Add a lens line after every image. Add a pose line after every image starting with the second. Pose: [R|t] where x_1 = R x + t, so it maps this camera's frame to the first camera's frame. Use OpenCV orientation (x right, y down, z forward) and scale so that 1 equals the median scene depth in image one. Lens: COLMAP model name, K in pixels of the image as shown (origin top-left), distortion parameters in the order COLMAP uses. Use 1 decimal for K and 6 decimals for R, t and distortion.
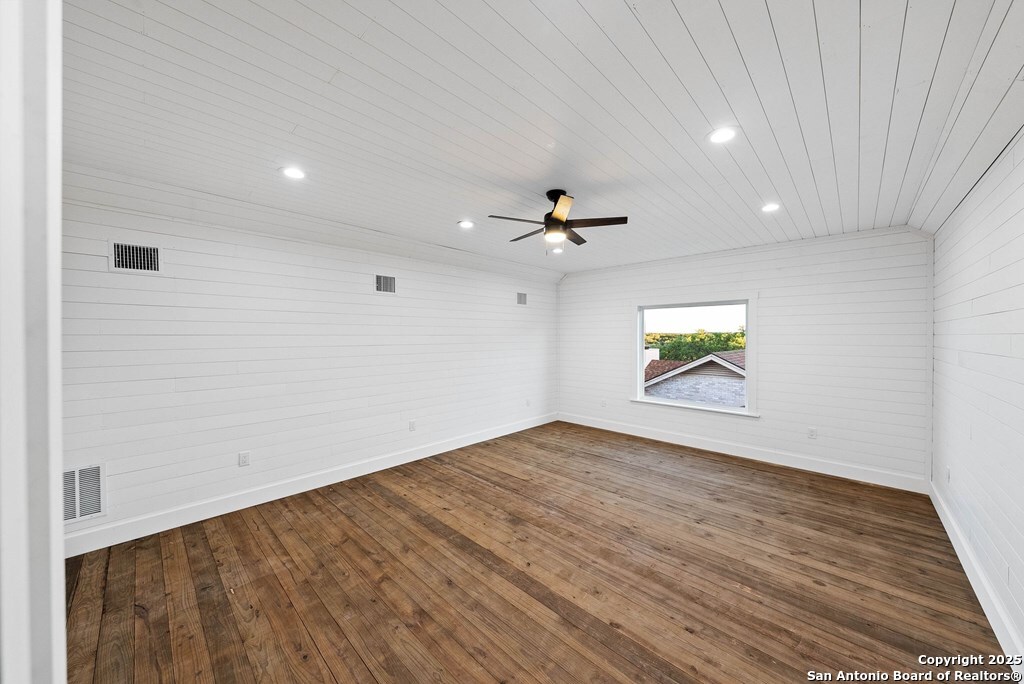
lens RADIAL K [[352.5, 0, 515.1], [0, 352.5, 340.1], [0, 0, 1]] dist [-0.002767, -0.000019]
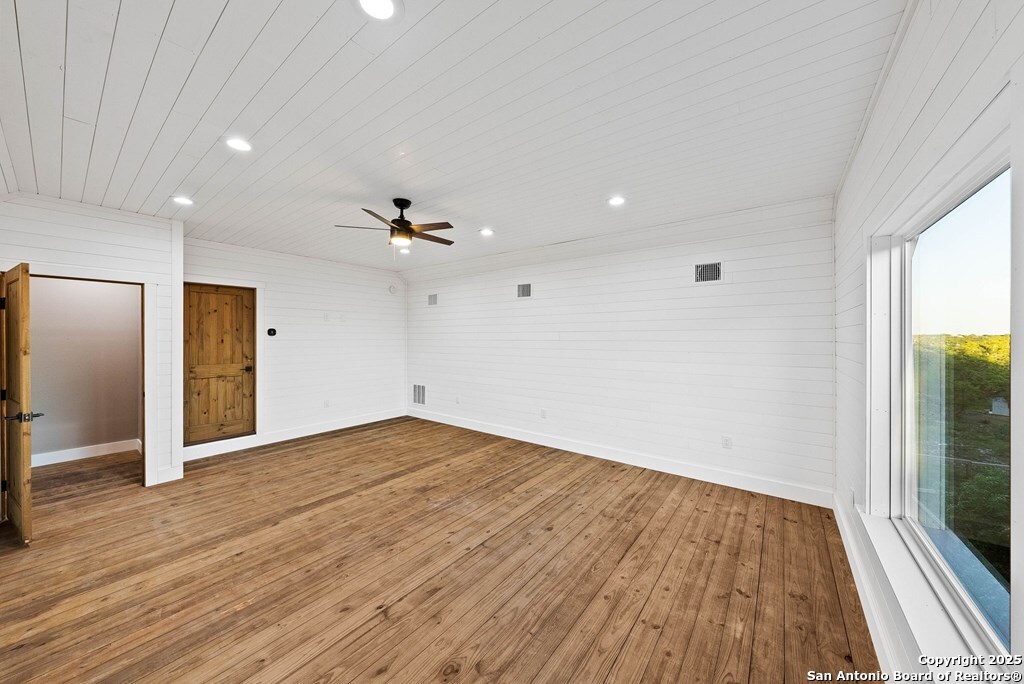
lens RADIAL K [[352.5, 0, 515.1], [0, 352.5, 340.1], [0, 0, 1]] dist [-0.002767, -0.000019]
pose [[0.120562, 0.008727, -0.992667, 1.131299], [-0.012841, 0.999891, 0.007231, 0.006686], [0.992623, 0.011875, 0.120661, 1.097456]]
